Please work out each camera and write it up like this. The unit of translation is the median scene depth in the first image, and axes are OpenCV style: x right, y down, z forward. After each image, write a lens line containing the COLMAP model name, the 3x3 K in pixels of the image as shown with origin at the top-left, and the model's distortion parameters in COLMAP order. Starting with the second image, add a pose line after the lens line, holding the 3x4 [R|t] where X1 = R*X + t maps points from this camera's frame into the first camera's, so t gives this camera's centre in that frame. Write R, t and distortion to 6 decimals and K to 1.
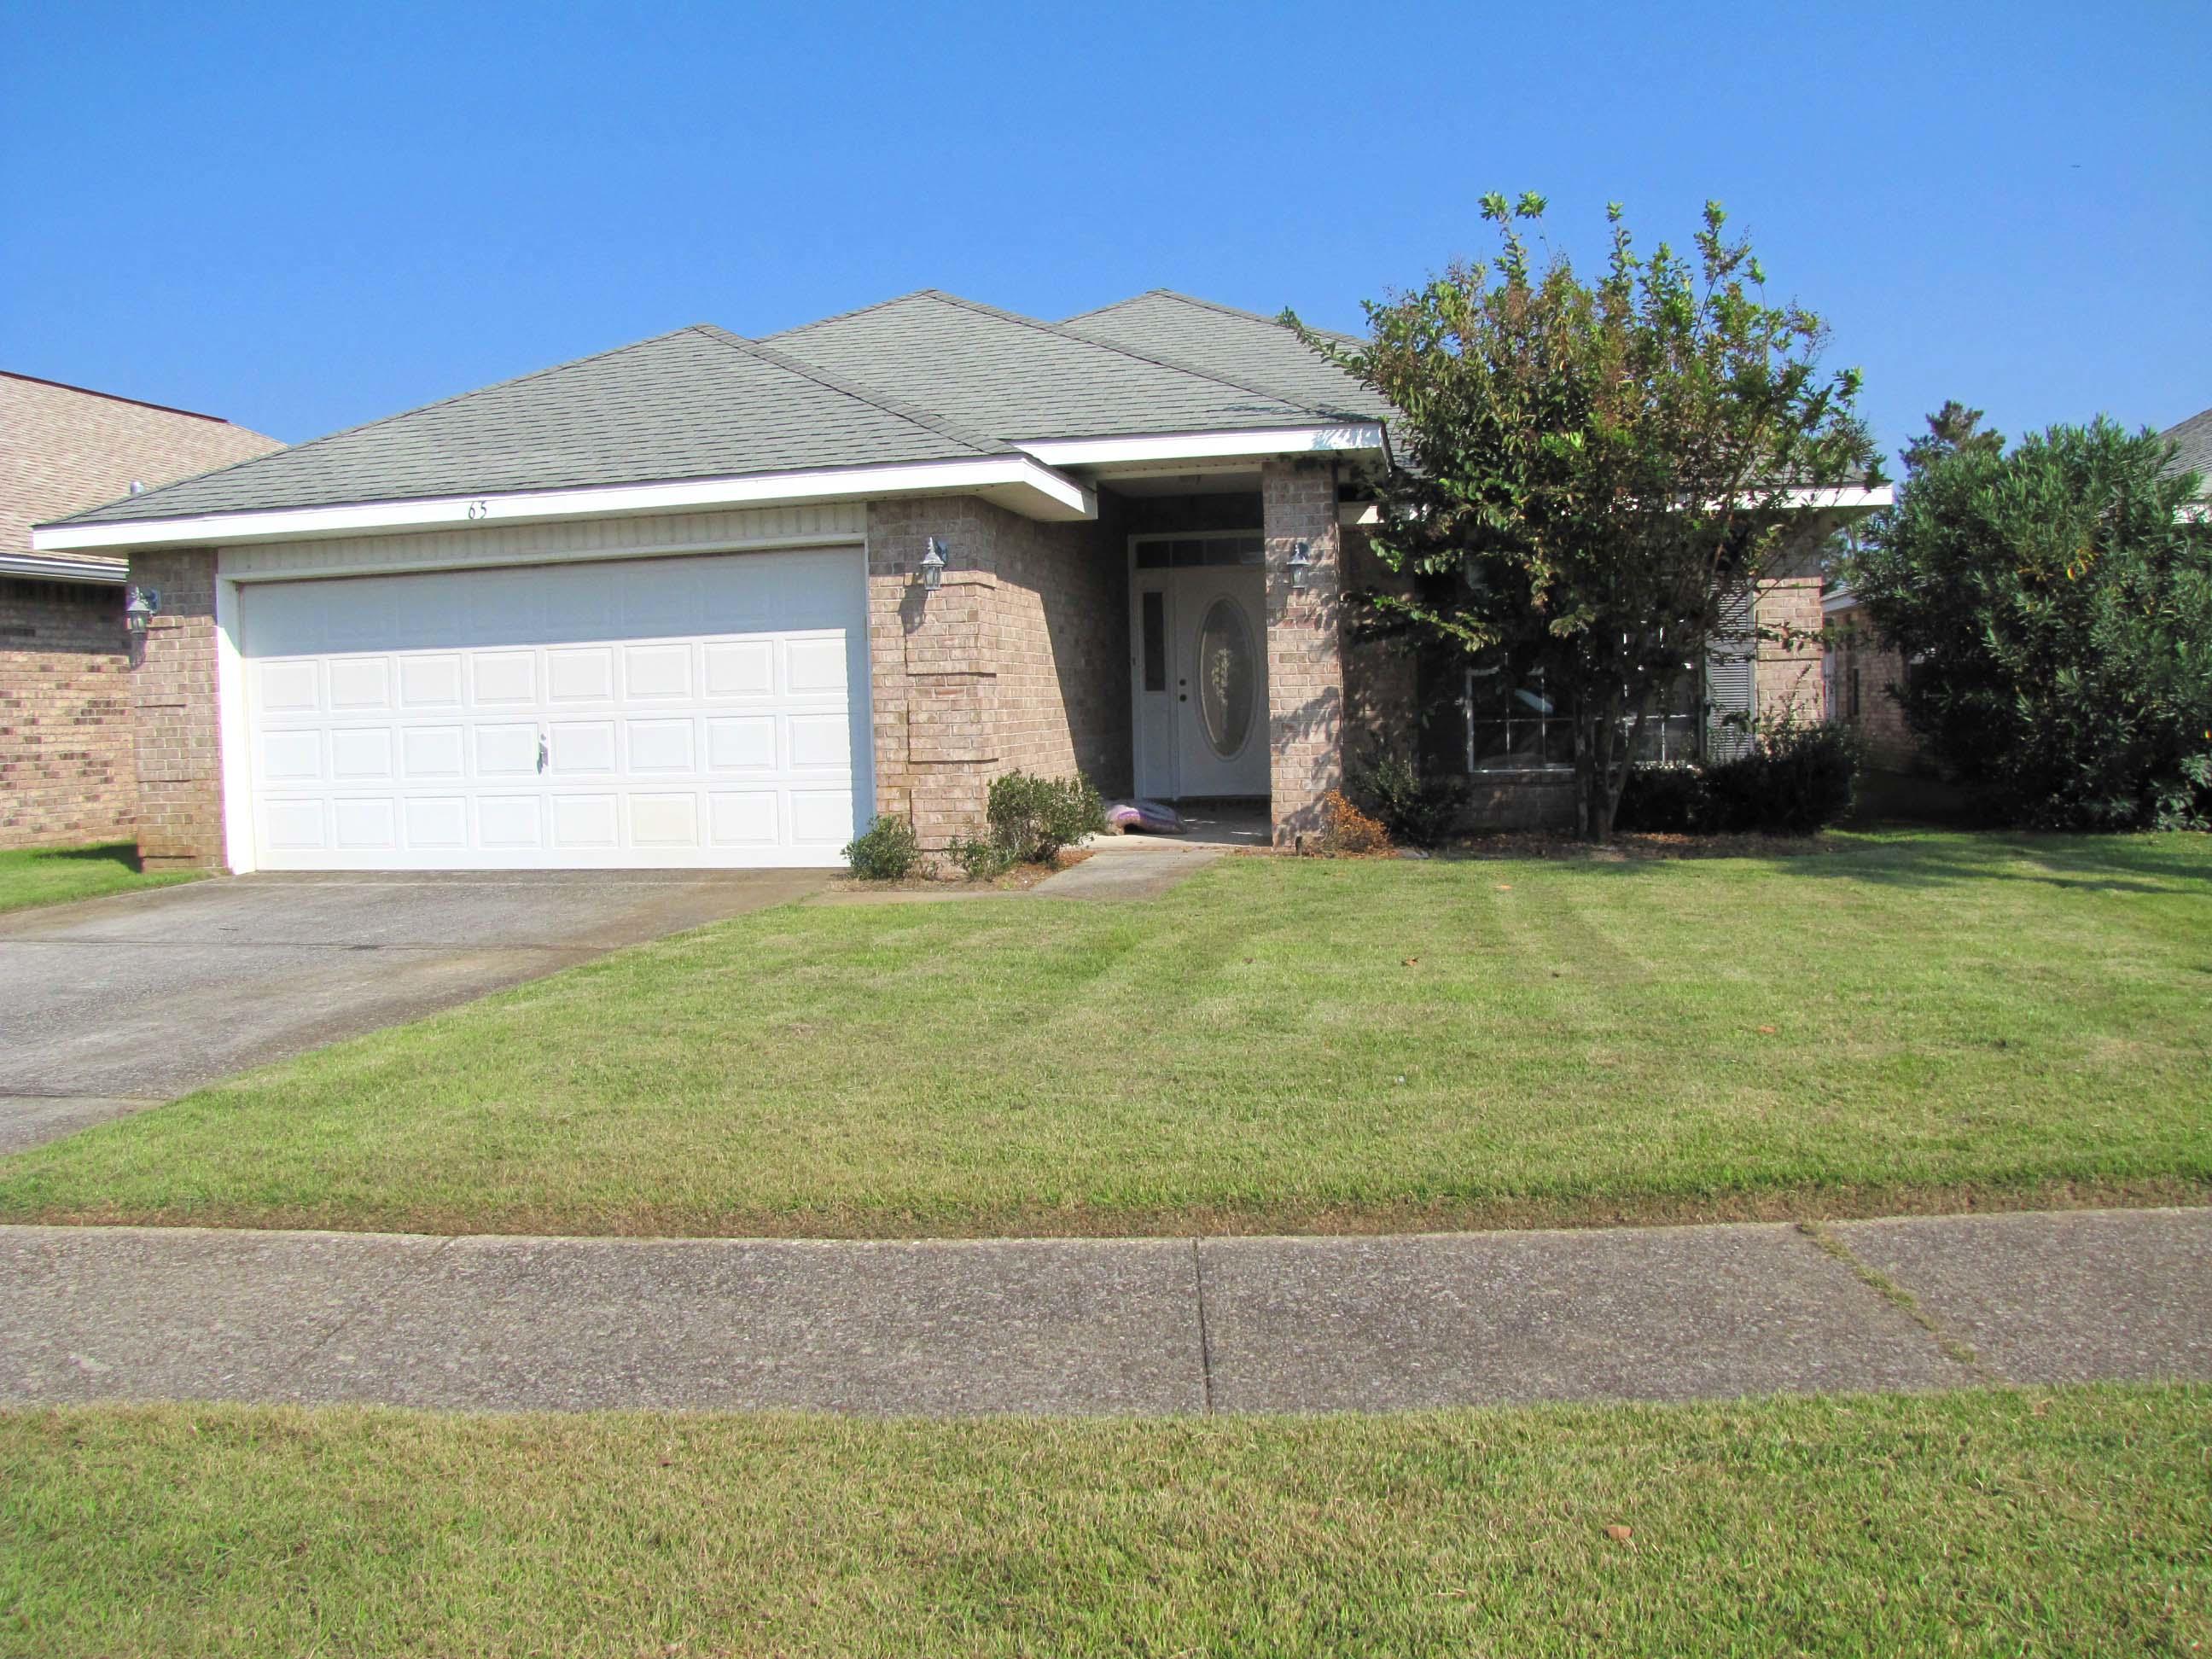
lens RADIAL K [[1844.0, 0, 1099.5], [0, 1844.0, 837.5], [0, 0, 1]] dist [-0.184934, 0.160614]
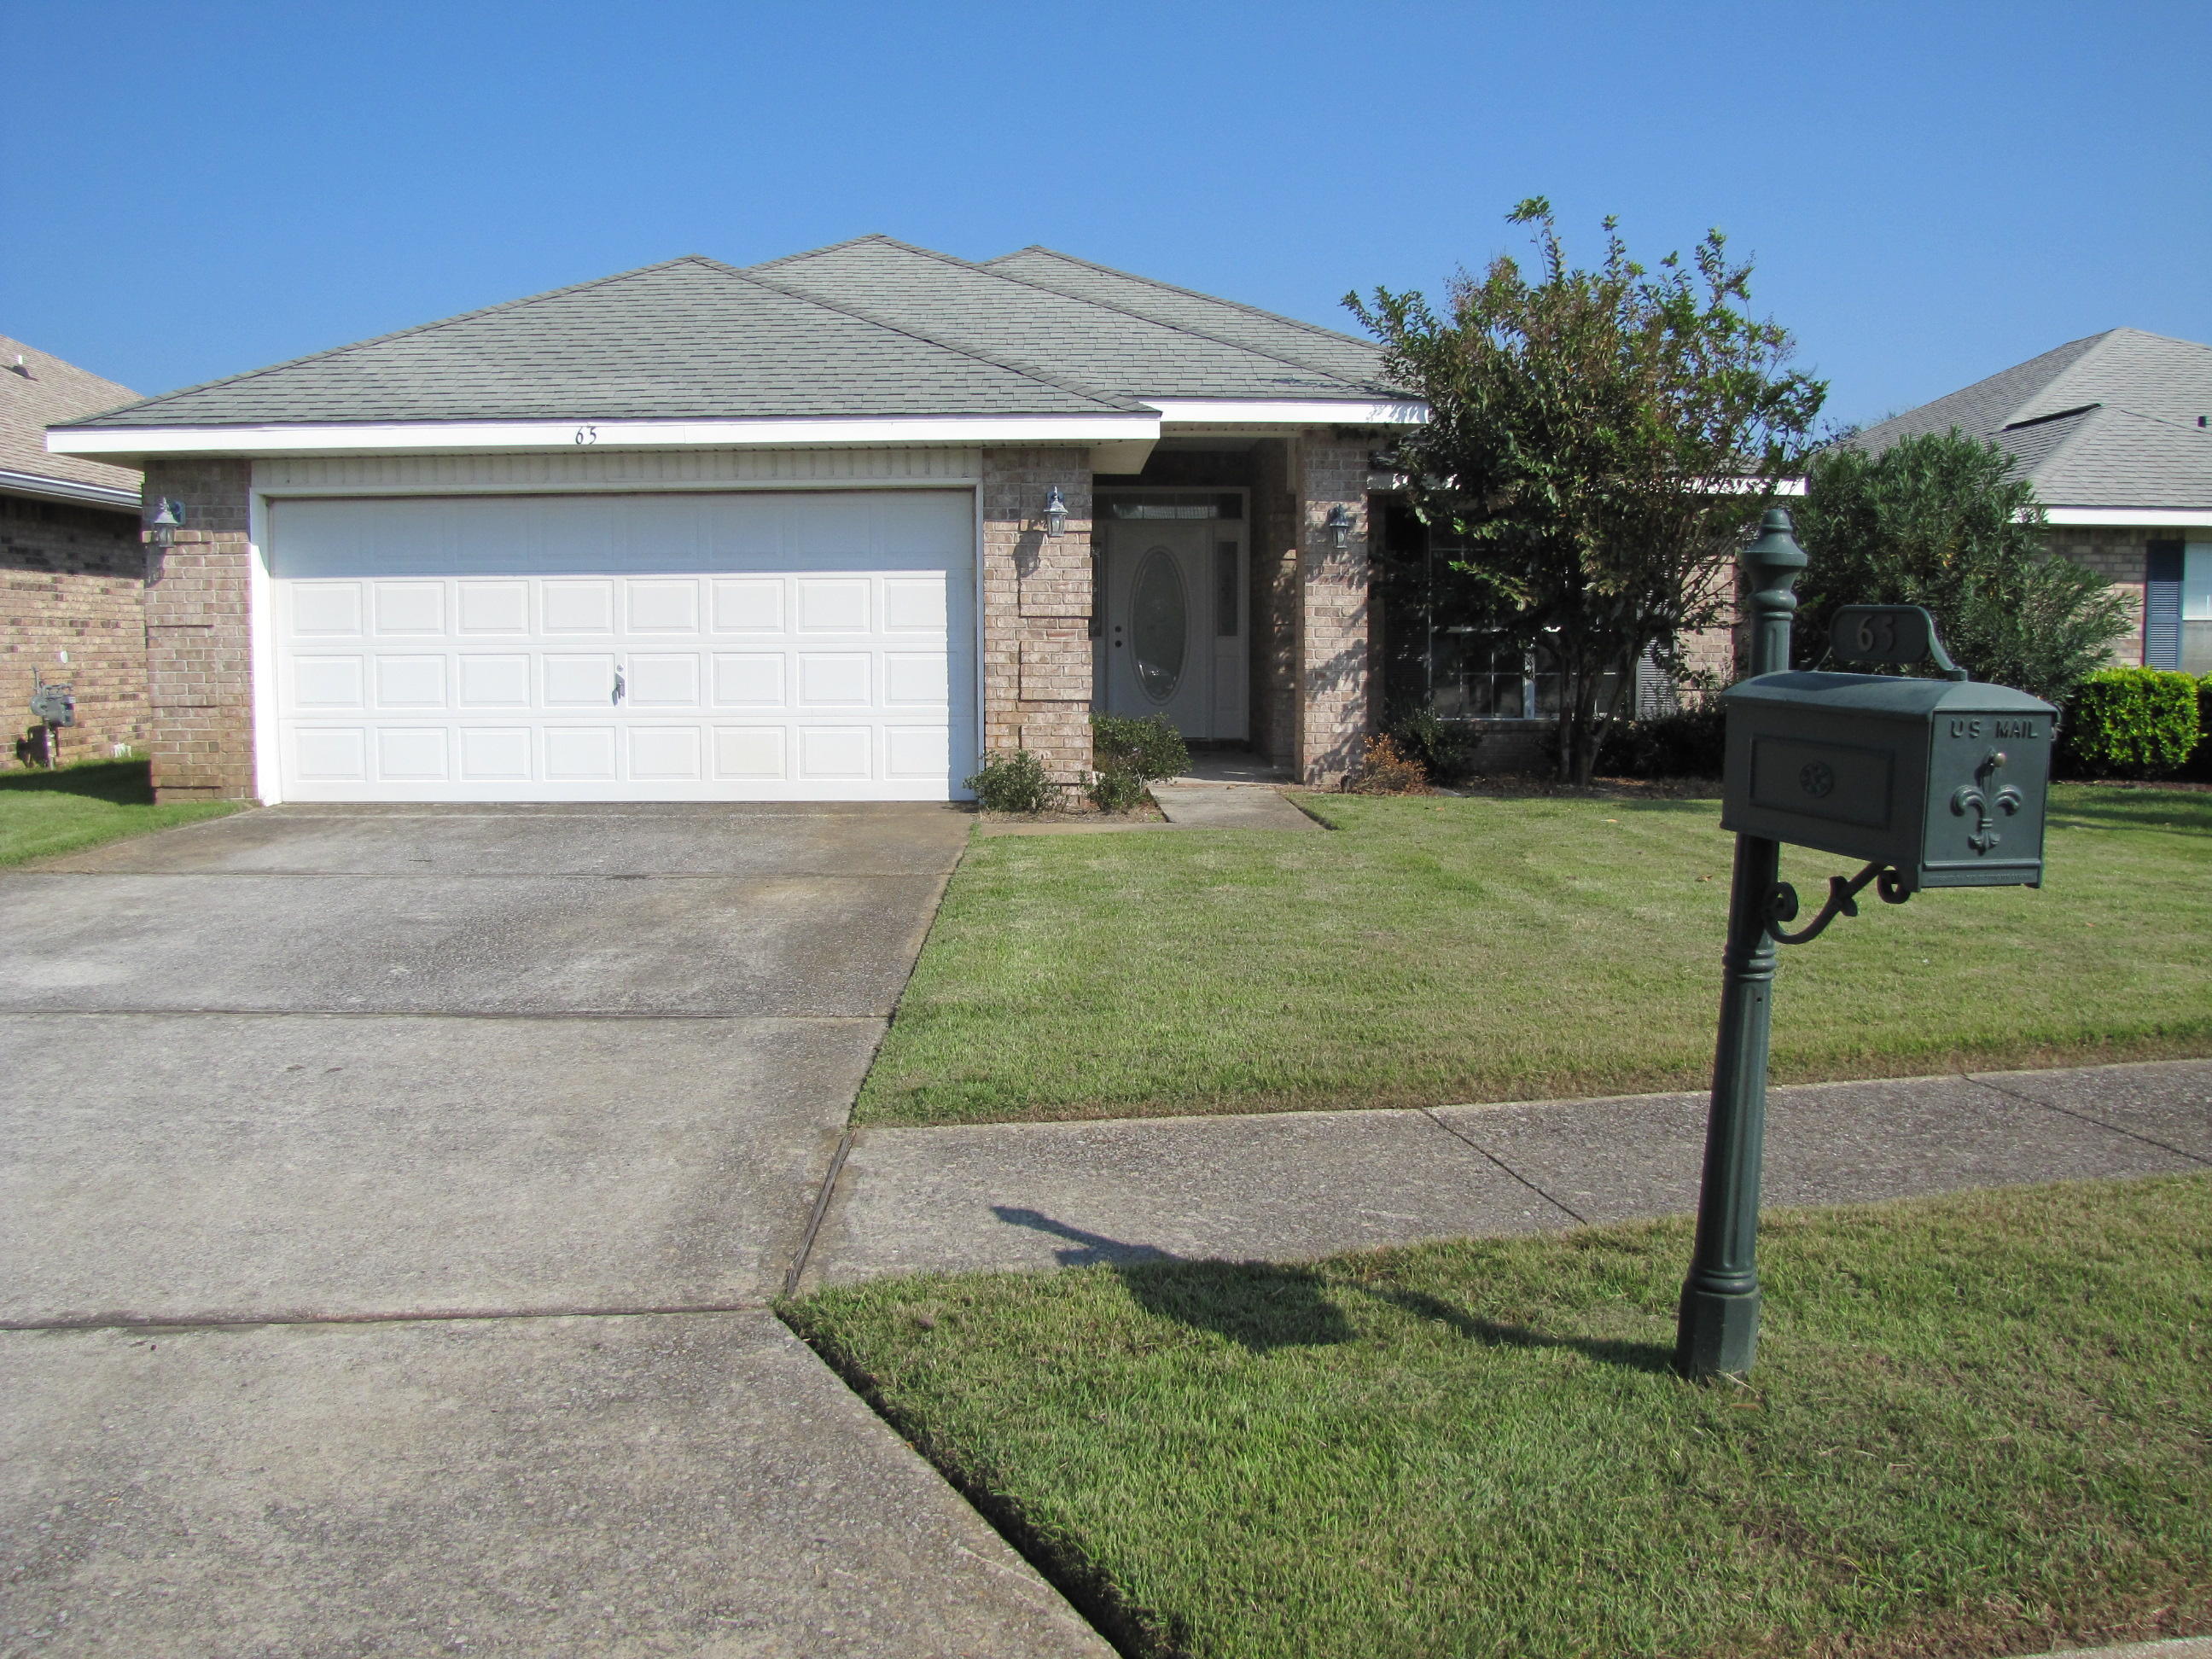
lens RADIAL K [[1844.0, 0, 1084.2], [0, 1844.0, 815.3], [0, 0, 1]] dist [-0.184934, 0.160614]
pose [[0.971956, 0.004606, 0.235117, -0.294720], [-0.008320, 0.999856, 0.014805, 0.007964], [-0.235015, -0.016346, 0.971854, -0.023755]]
